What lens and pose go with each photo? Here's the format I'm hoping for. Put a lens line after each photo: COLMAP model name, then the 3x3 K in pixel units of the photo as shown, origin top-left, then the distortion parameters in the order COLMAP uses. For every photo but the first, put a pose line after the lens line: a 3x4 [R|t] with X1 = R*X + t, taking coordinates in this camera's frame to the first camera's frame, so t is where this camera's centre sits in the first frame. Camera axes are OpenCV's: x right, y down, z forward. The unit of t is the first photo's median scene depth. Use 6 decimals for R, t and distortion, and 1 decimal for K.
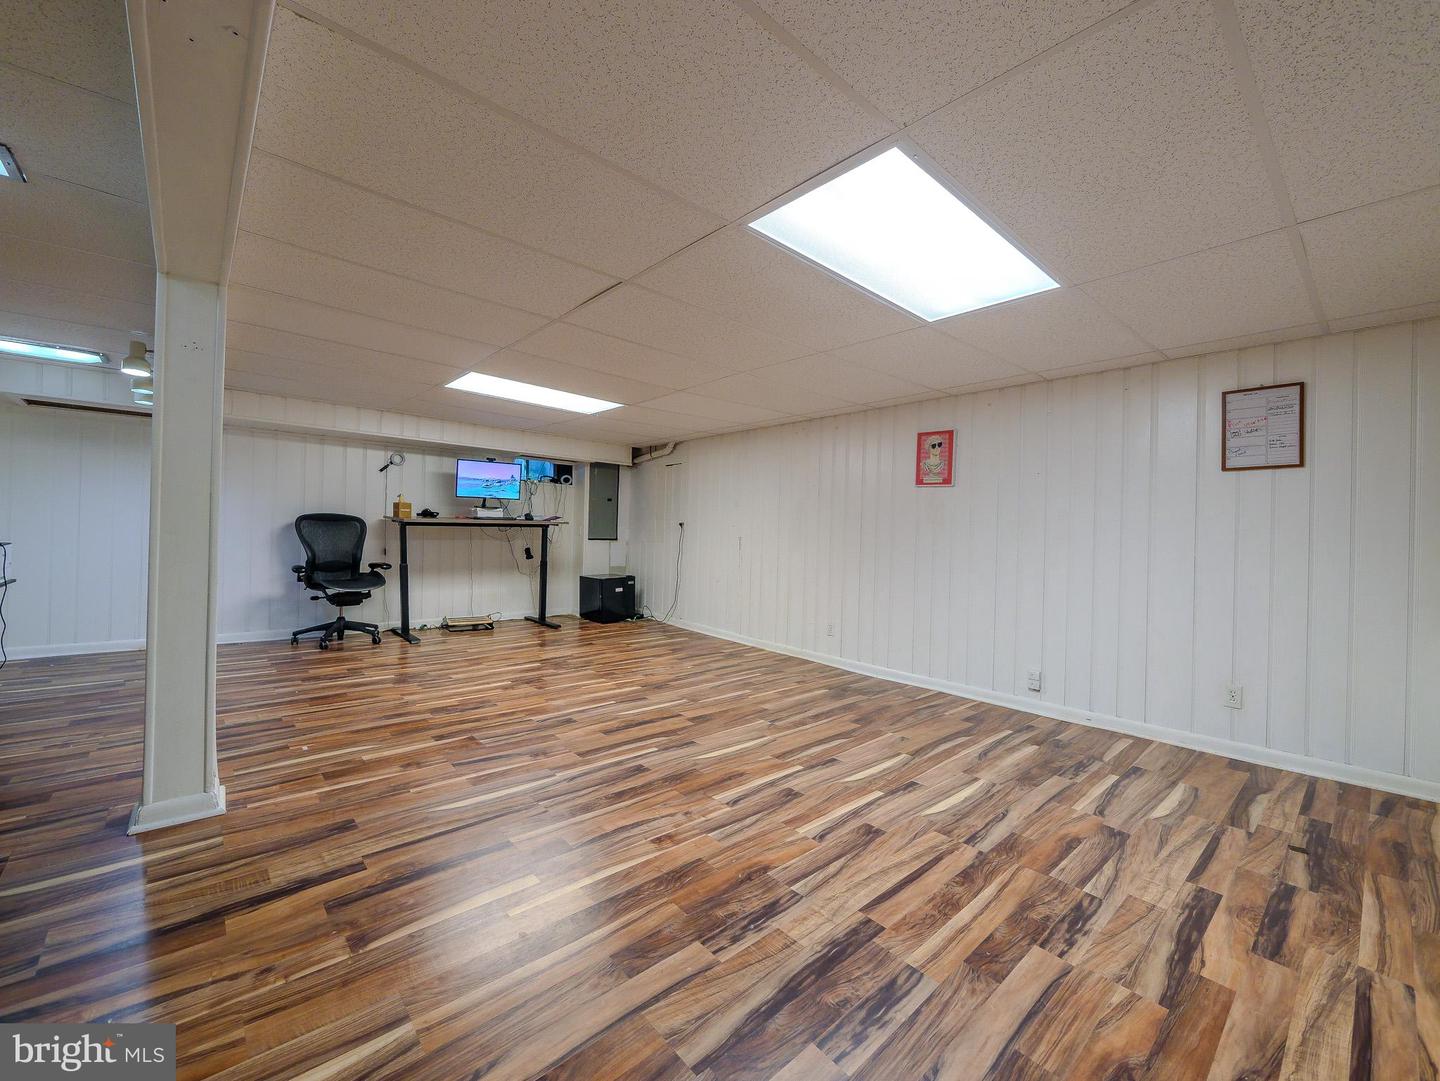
lens RADIAL K [[591.5, 0, 715.2], [0, 591.5, 534.5], [0, 0, 1]] dist [-0.002751, 0.000029]
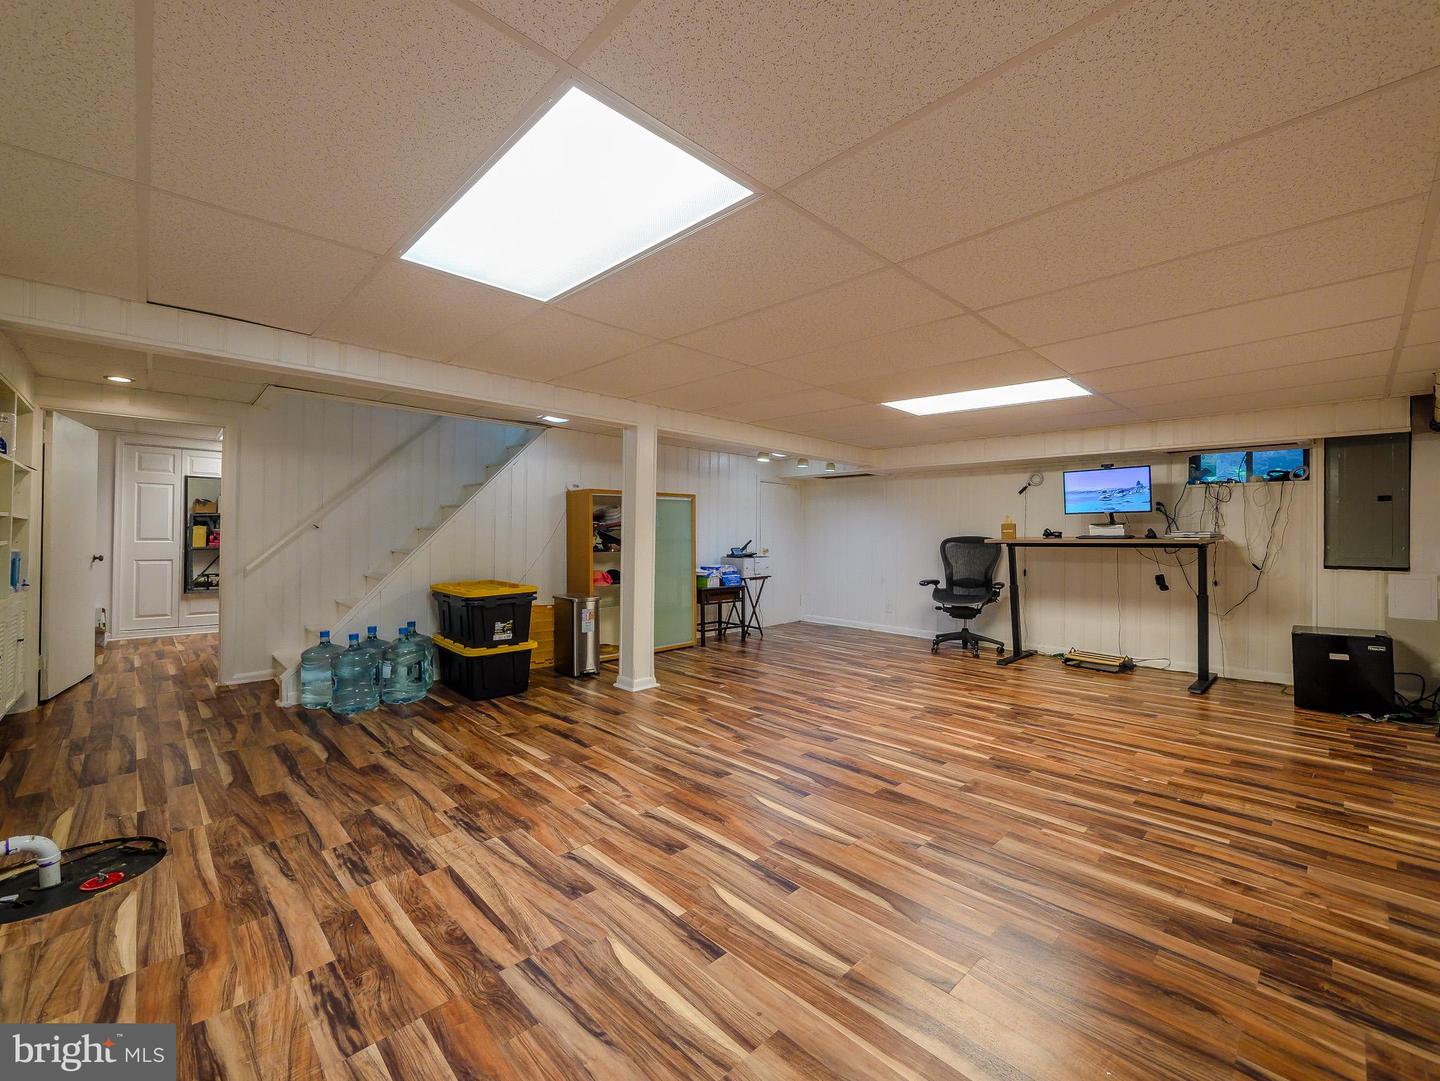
lens RADIAL K [[591.5, 0, 715.2], [0, 591.5, 534.5], [0, 0, 1]] dist [-0.002751, 0.000029]
pose [[0.053677, -0.028538, -0.998150, 0.999629], [-0.012524, 0.999494, -0.029250, 0.000327], [0.998480, 0.014070, 0.053292, 0.991174]]
